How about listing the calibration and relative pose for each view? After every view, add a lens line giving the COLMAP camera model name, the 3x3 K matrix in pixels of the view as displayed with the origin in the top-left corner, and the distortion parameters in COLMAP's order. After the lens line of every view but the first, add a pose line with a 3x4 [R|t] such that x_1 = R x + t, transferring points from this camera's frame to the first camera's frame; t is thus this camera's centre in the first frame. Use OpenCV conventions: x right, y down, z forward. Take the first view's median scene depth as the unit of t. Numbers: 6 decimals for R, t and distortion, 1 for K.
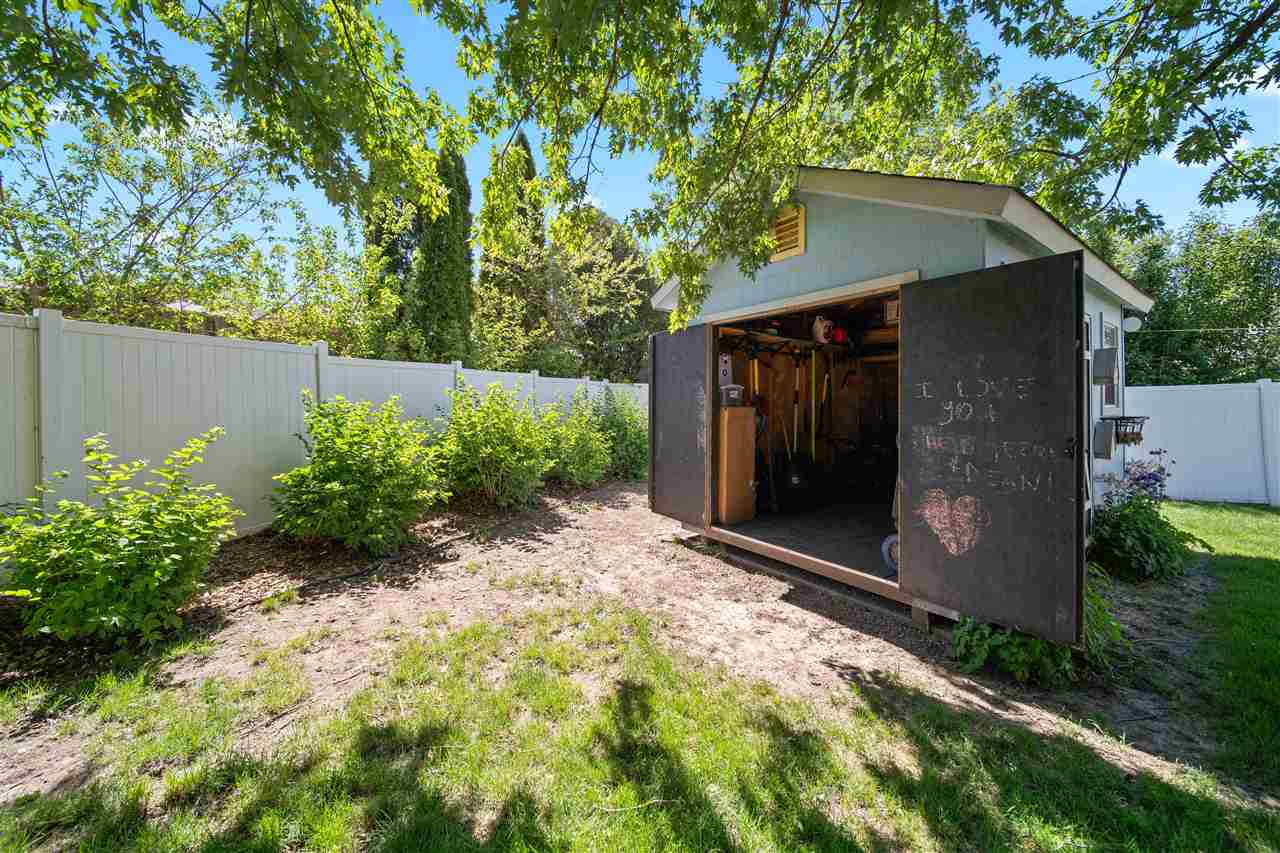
lens RADIAL K [[452.7, 0, 635.5], [0, 452.7, 407.1], [0, 0, 1]] dist [0.001850, 0.000137]
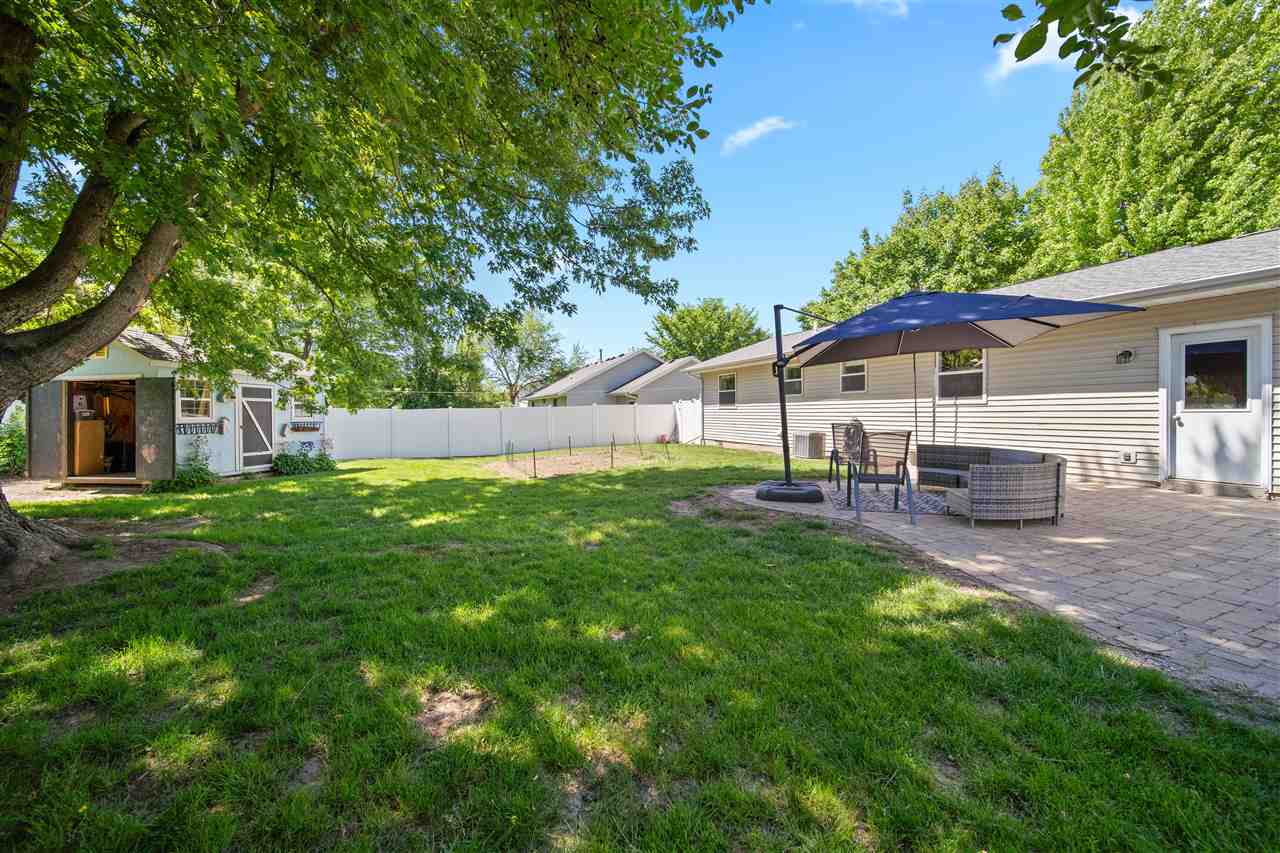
lens RADIAL K [[447.4, 0, 619.2], [0, 447.4, 417.3], [0, 0, 1]] dist [0.001092, 0.000116]
pose [[0.696177, -0.005265, 0.717851, 0.450228], [0.015779, 0.999844, -0.007969, 0.041886], [-0.717697, 0.016875, 0.696151, -2.254768]]
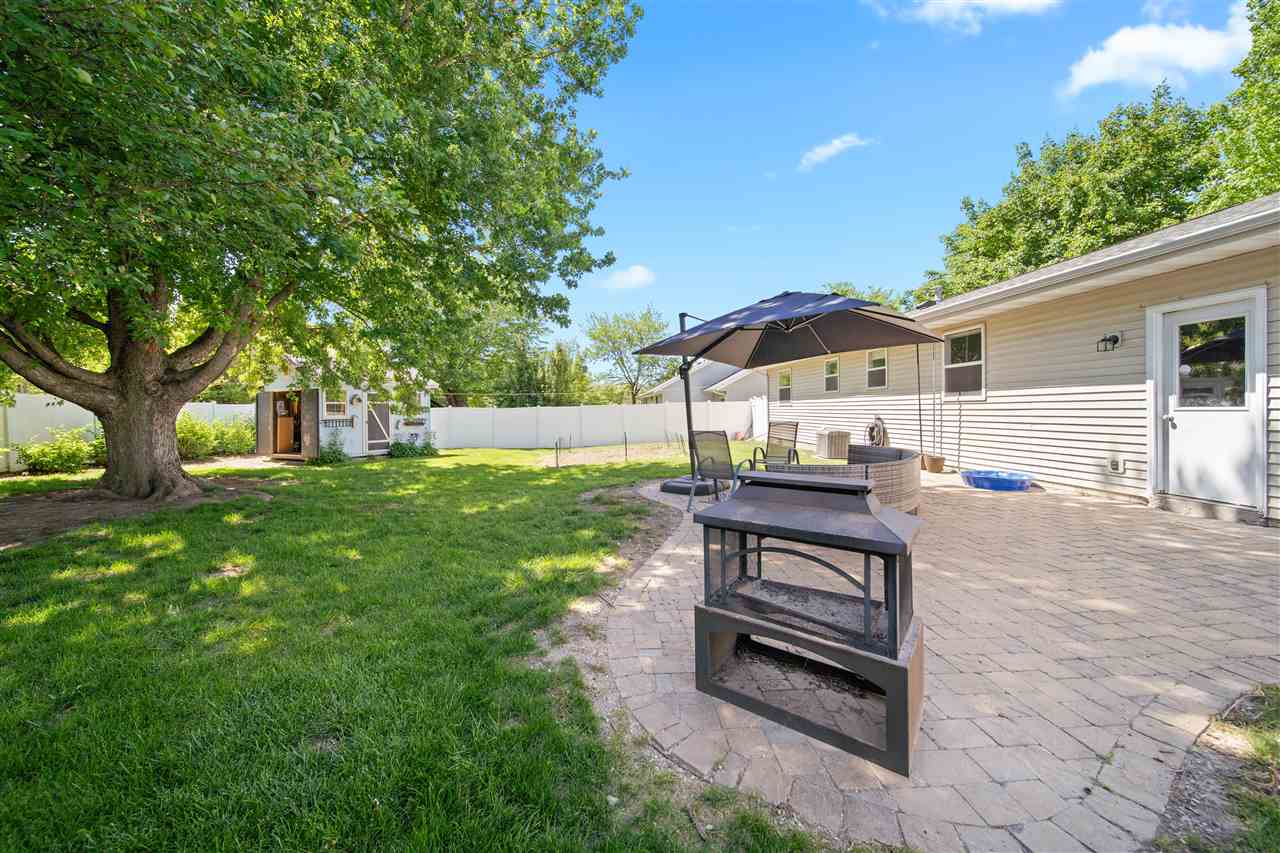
lens RADIAL K [[452.7, 0, 635.5], [0, 452.7, 407.1], [0, 0, 1]] dist [0.001850, 0.000137]
pose [[0.896319, -0.000364, 0.443409, 1.038784], [0.013352, 0.999568, -0.026170, 0.045975], [-0.443208, 0.029377, 0.895937, -3.023588]]
